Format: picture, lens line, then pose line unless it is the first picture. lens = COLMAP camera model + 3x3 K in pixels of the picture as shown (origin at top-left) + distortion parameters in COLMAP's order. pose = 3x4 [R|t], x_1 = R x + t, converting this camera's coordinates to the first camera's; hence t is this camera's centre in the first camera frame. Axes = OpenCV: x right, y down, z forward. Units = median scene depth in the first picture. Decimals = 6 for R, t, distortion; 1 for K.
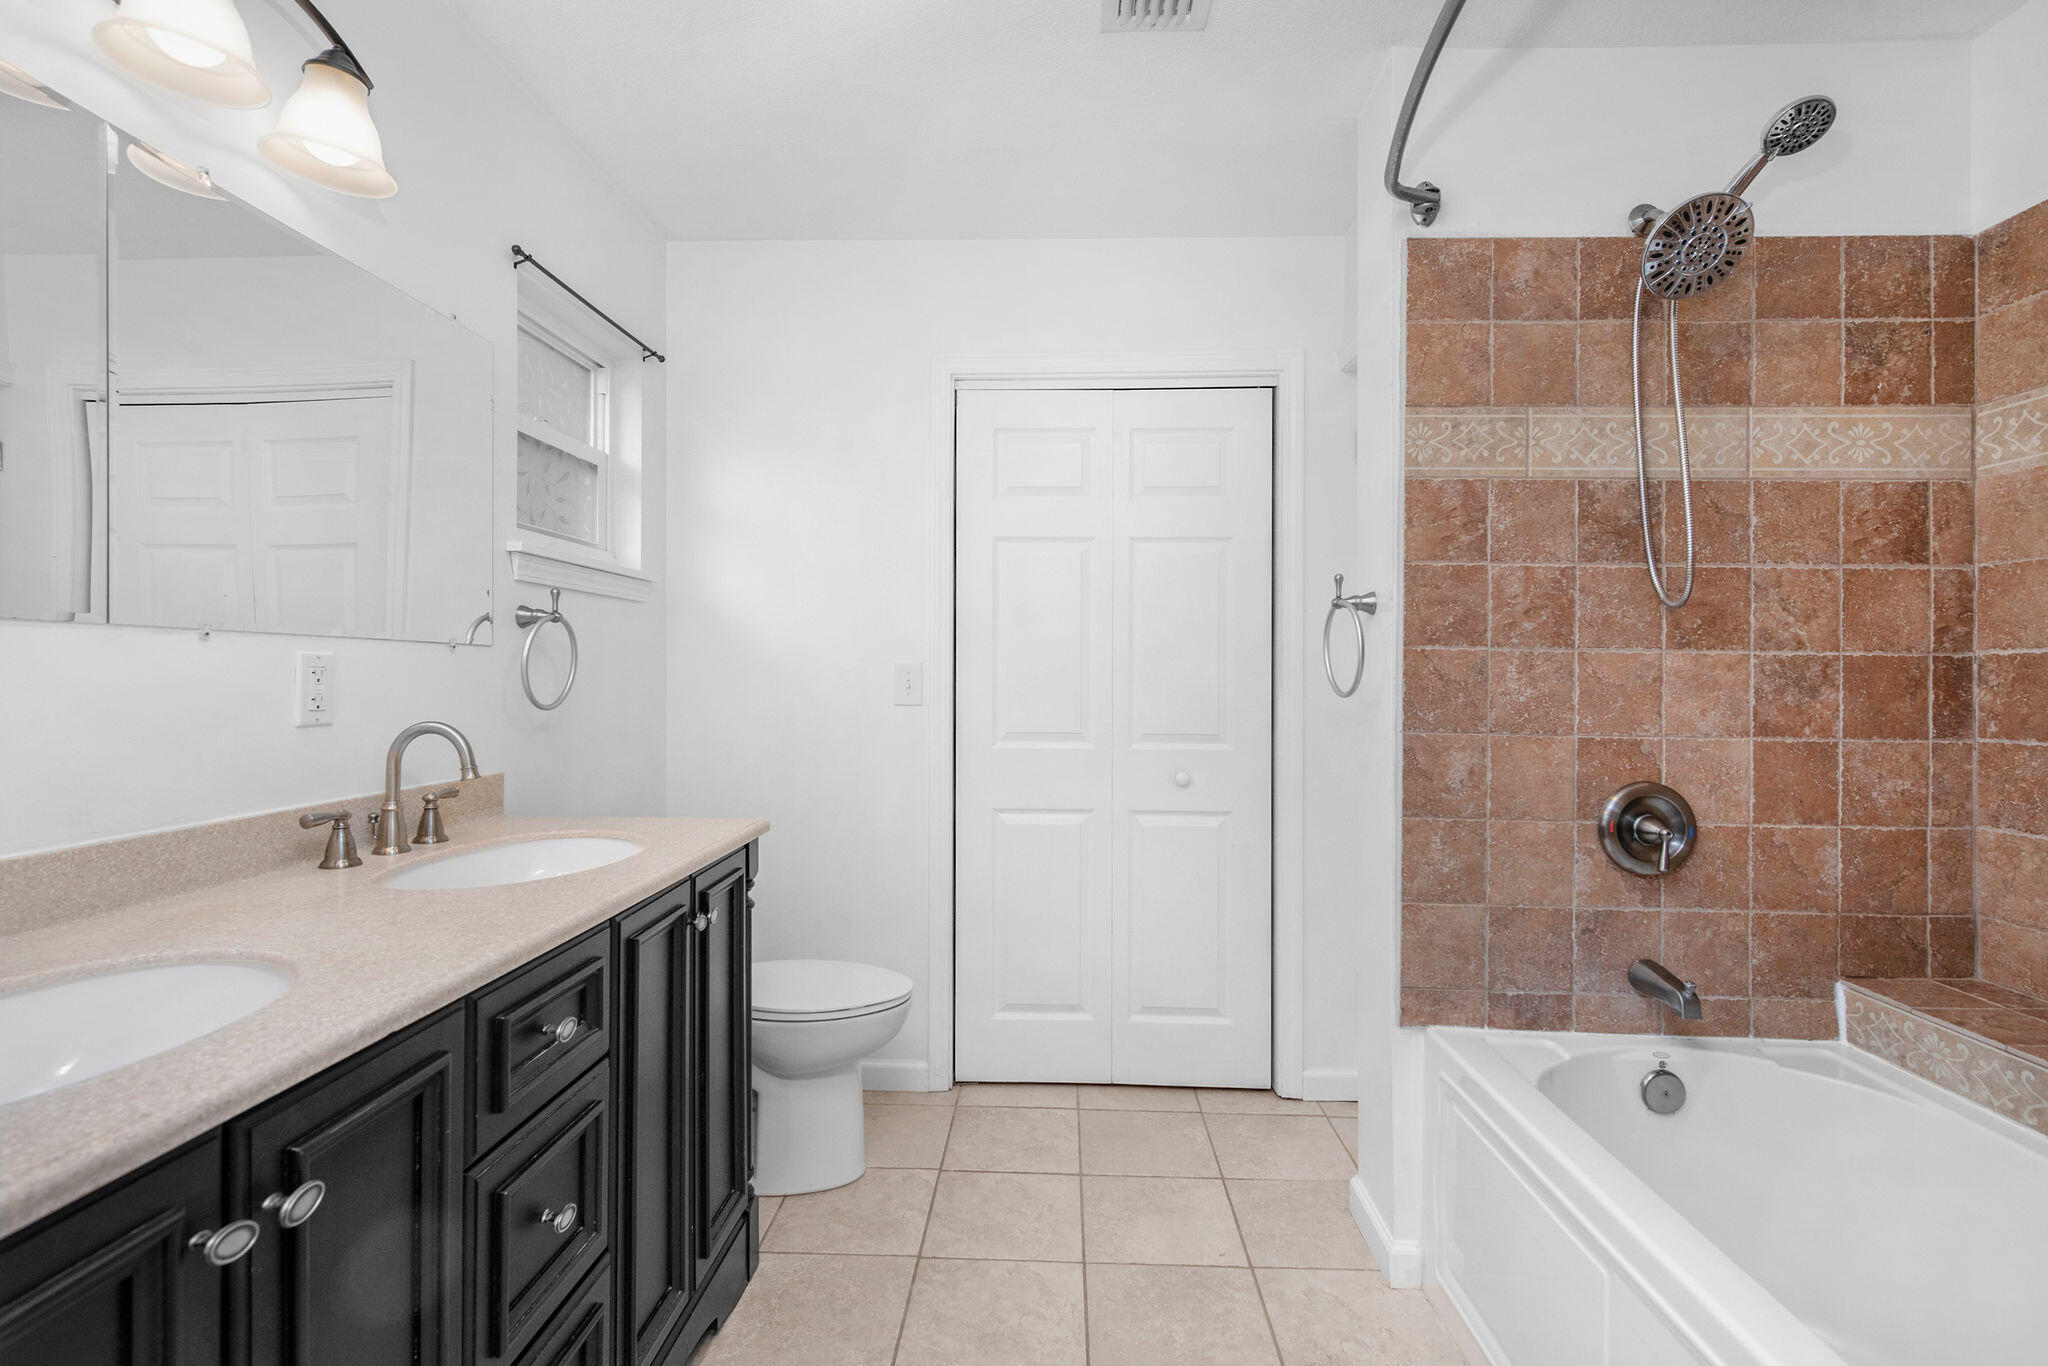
lens RADIAL K [[905.8, 0, 986.5], [0, 905.8, 700.9], [0, 0, 1]] dist [0.002270, -0.005102]
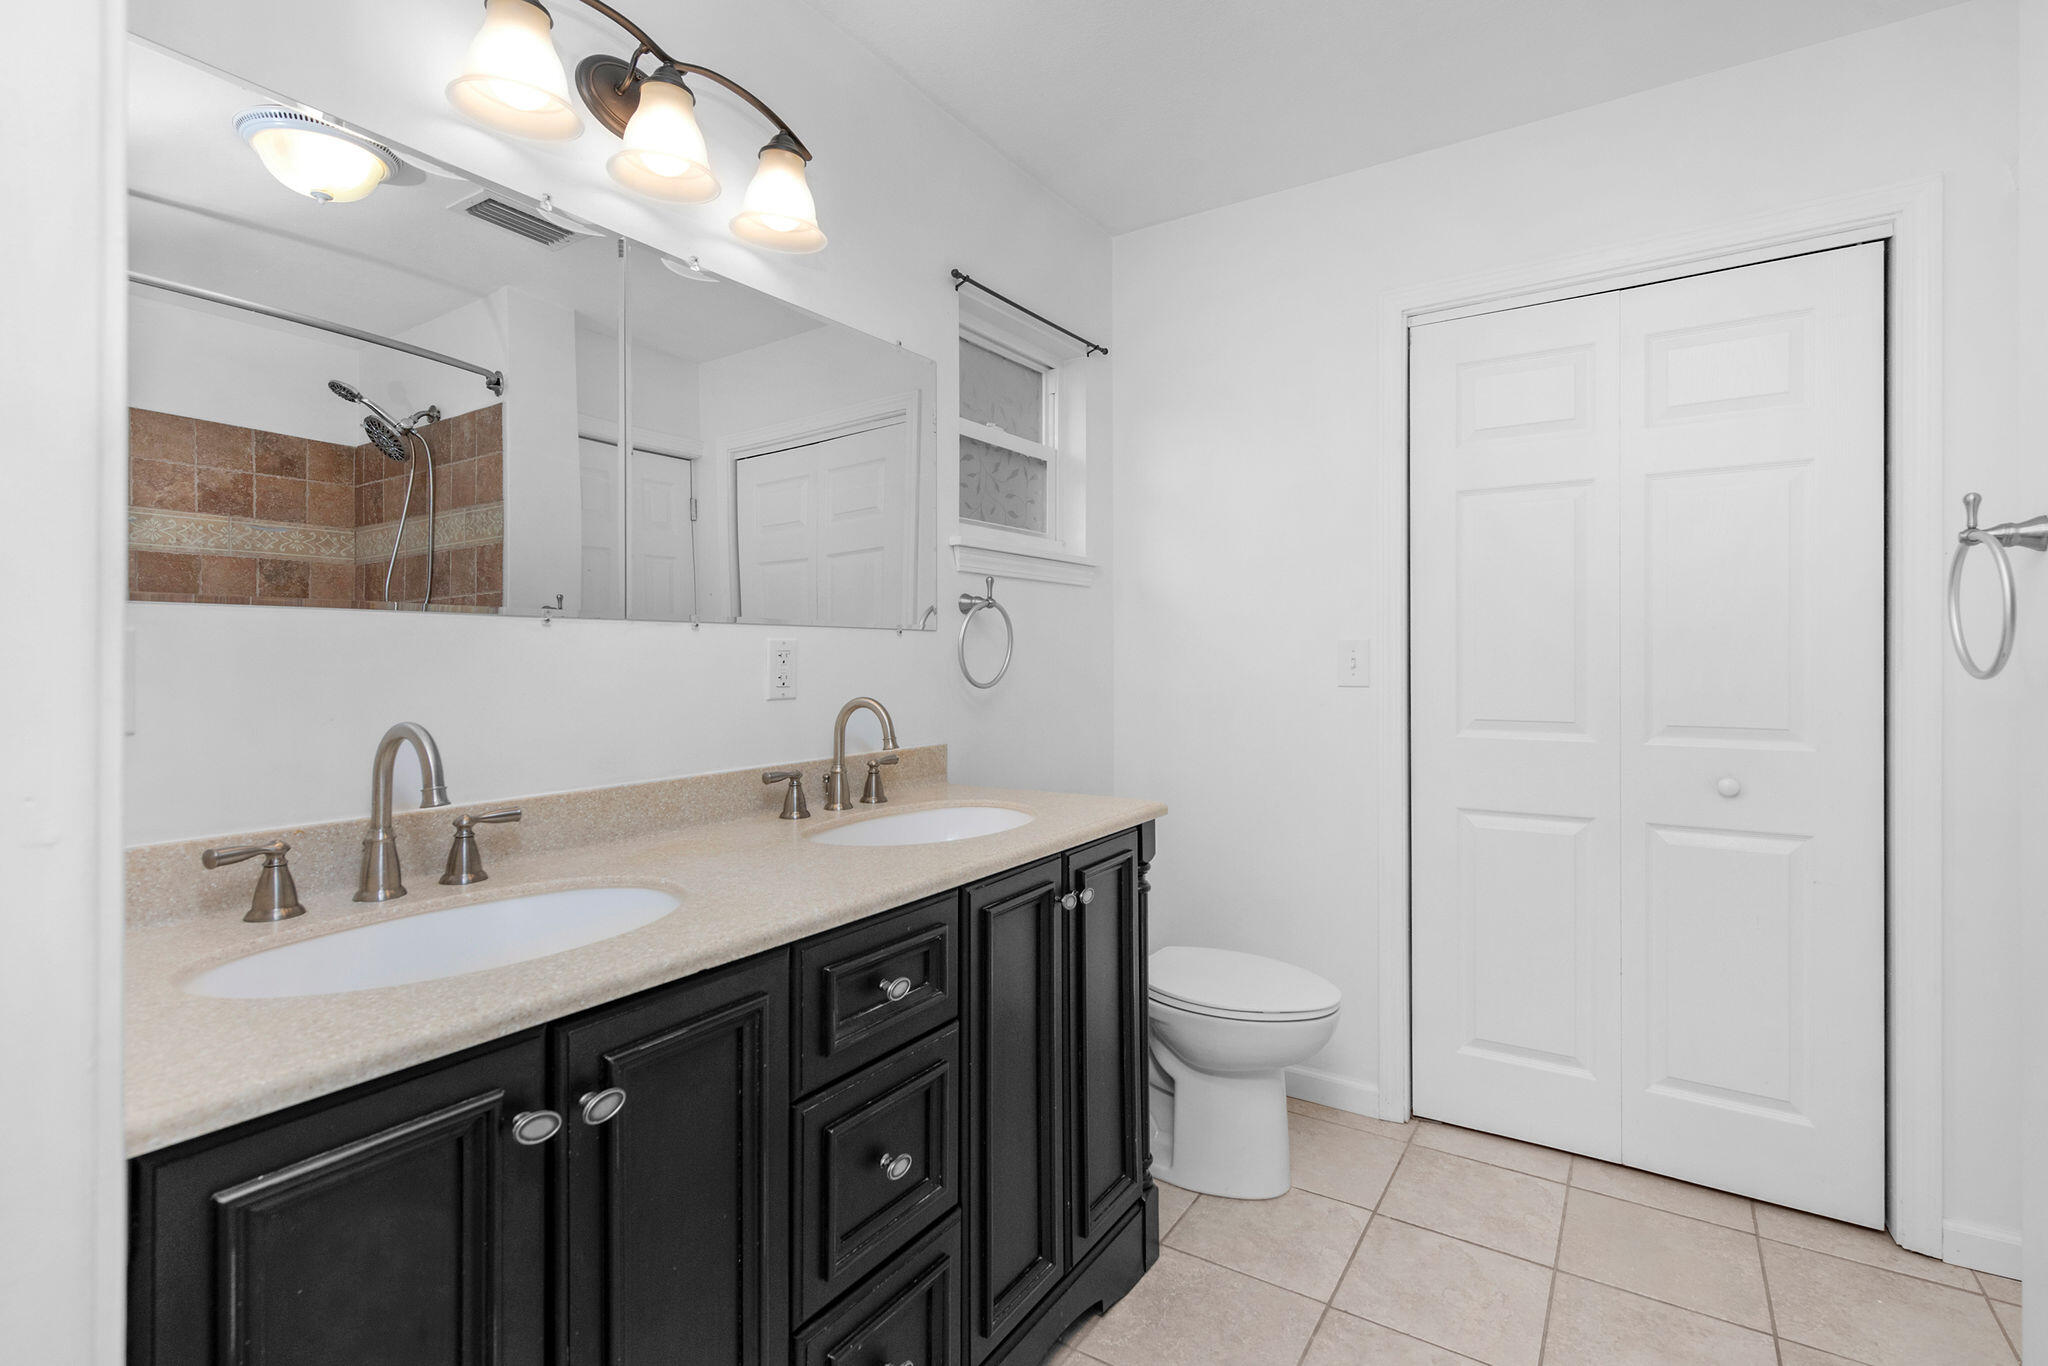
lens RADIAL K [[897.6, 0, 1035.0], [0, 897.6, 679.0], [0, 0, 1]] dist [0.004455, -0.003984]
pose [[0.873610, 0.003423, -0.486615, 0.110903], [-0.004747, 0.999988, -0.001488, 0.000227], [0.486604, 0.003610, 0.873615, 0.093270]]
